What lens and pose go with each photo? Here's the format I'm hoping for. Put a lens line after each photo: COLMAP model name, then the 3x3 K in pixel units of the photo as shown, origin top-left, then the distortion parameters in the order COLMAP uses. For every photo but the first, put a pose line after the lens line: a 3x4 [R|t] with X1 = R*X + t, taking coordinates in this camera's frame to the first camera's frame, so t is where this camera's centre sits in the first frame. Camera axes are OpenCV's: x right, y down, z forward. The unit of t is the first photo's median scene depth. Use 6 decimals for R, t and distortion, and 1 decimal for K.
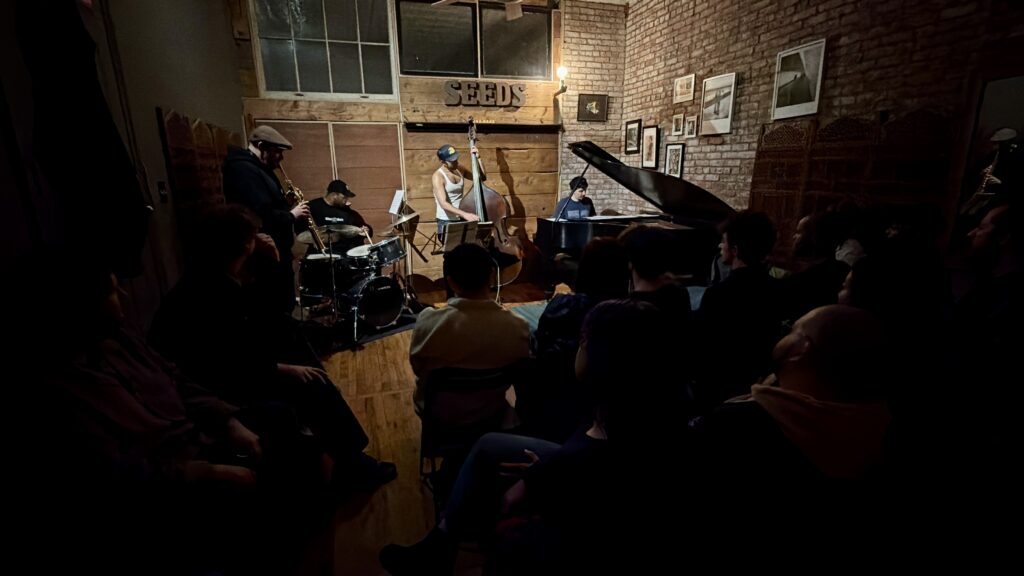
lens RADIAL K [[464.6, 0, 511.8], [0, 464.6, 285.4], [0, 0, 1]] dist [0.002883, -0.000236]
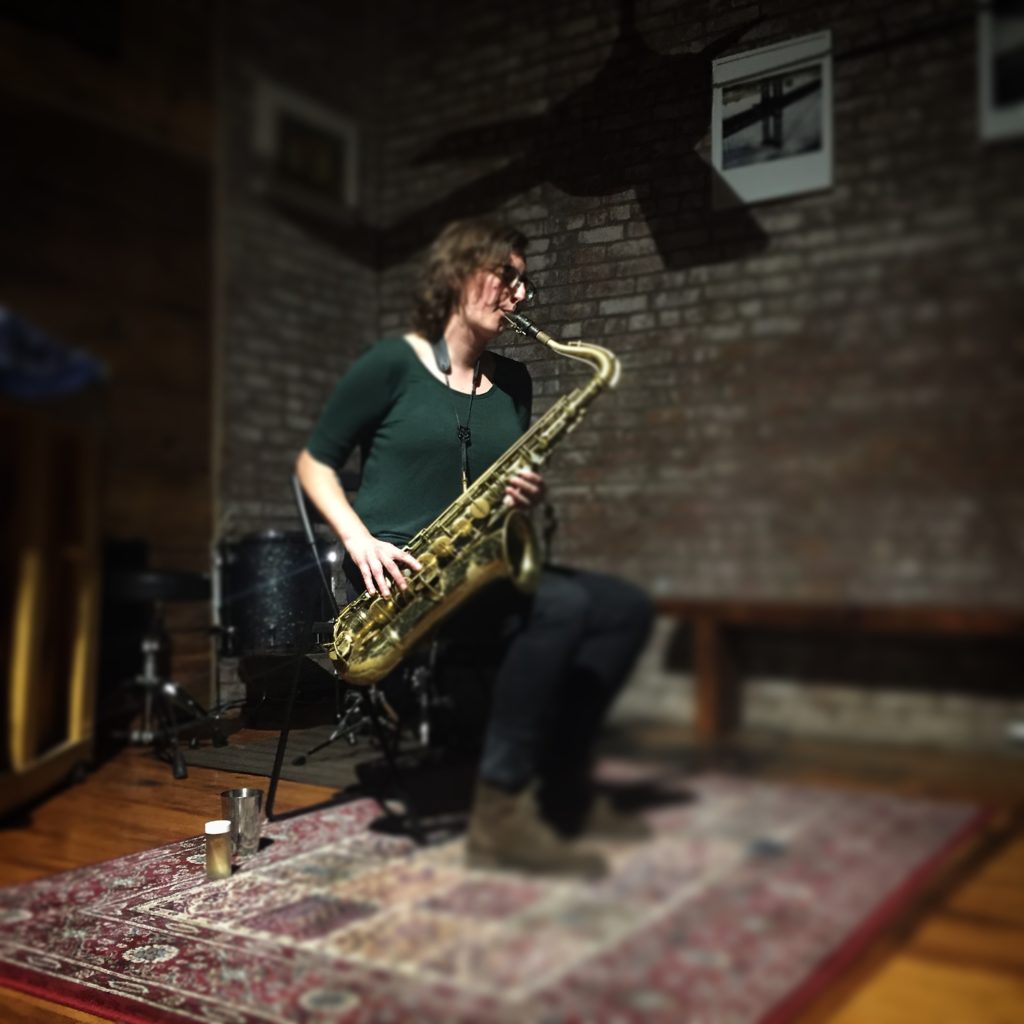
lens RADIAL K [[1159.5, 0, 507.4], [0, 1159.5, 516.8], [0, 0, 1]] dist [0.051004, 0.000000]
pose [[0.791672, 0.035662, 0.609905, -0.210864], [0.134347, 0.963697, -0.230734, 0.063625], [-0.595992, 0.264604, 0.758141, 0.450322]]
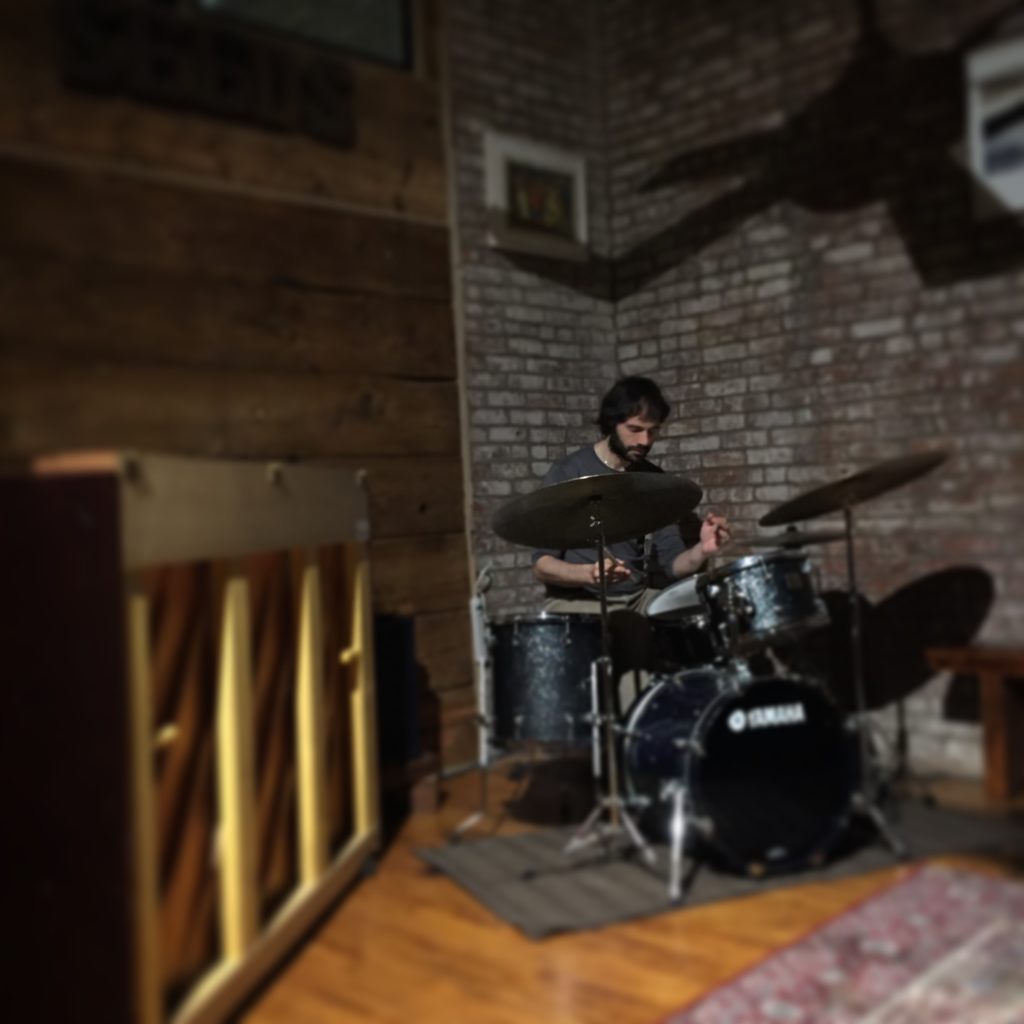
lens RADIAL K [[1159.5, 0, 512.7], [0, 1159.5, 512.9], [0, 0, 1]] dist [0.051004, 0.000000]
pose [[0.897433, -0.038554, 0.439463, -0.212259], [0.147910, 0.964809, -0.217408, -0.007776], [-0.415616, 0.260110, 0.871554, 0.442874]]
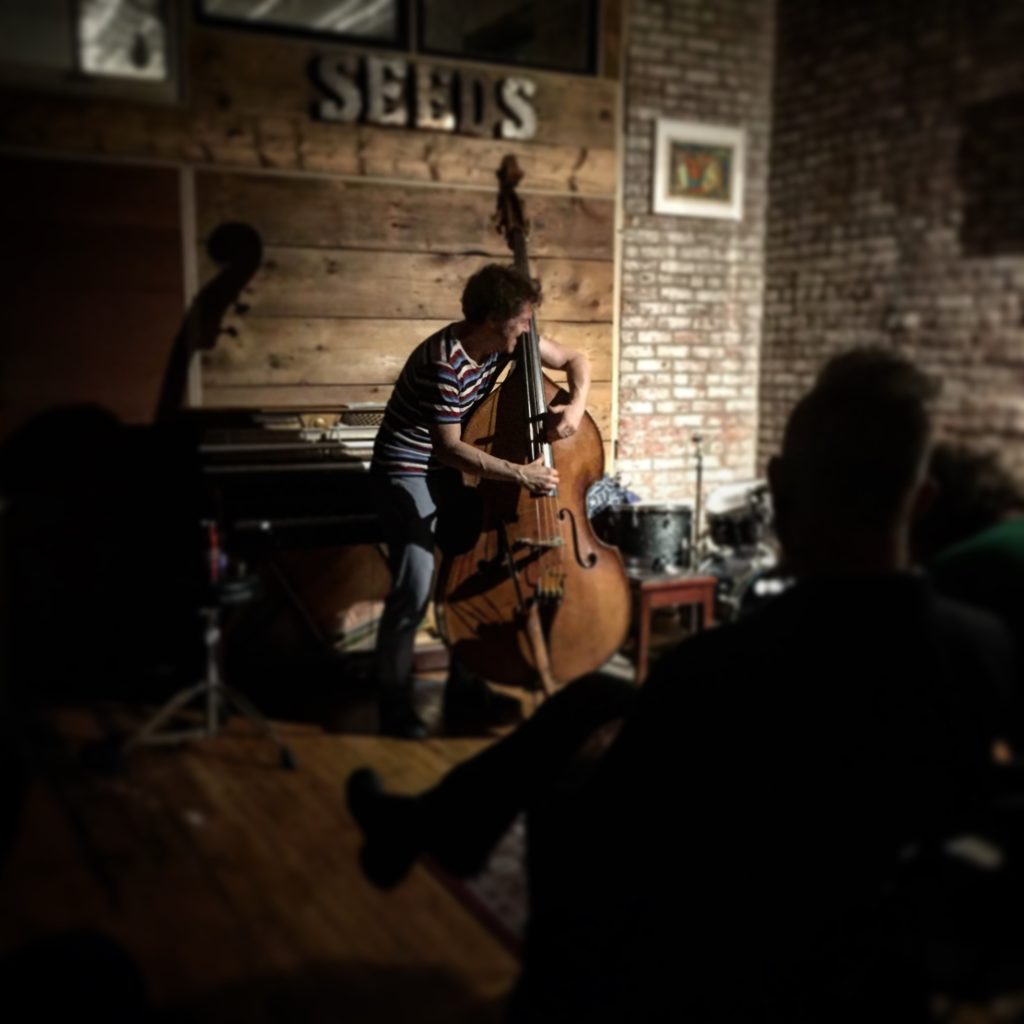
lens RADIAL K [[1159.5, 0, 510.2], [0, 1159.5, 511.7], [0, 0, 1]] dist [0.051004, 0.000000]
pose [[0.984111, -0.004841, 0.177489, -0.162495], [0.023966, 0.994102, -0.105770, -0.003025], [-0.175930, 0.108343, 0.978422, 0.157280]]
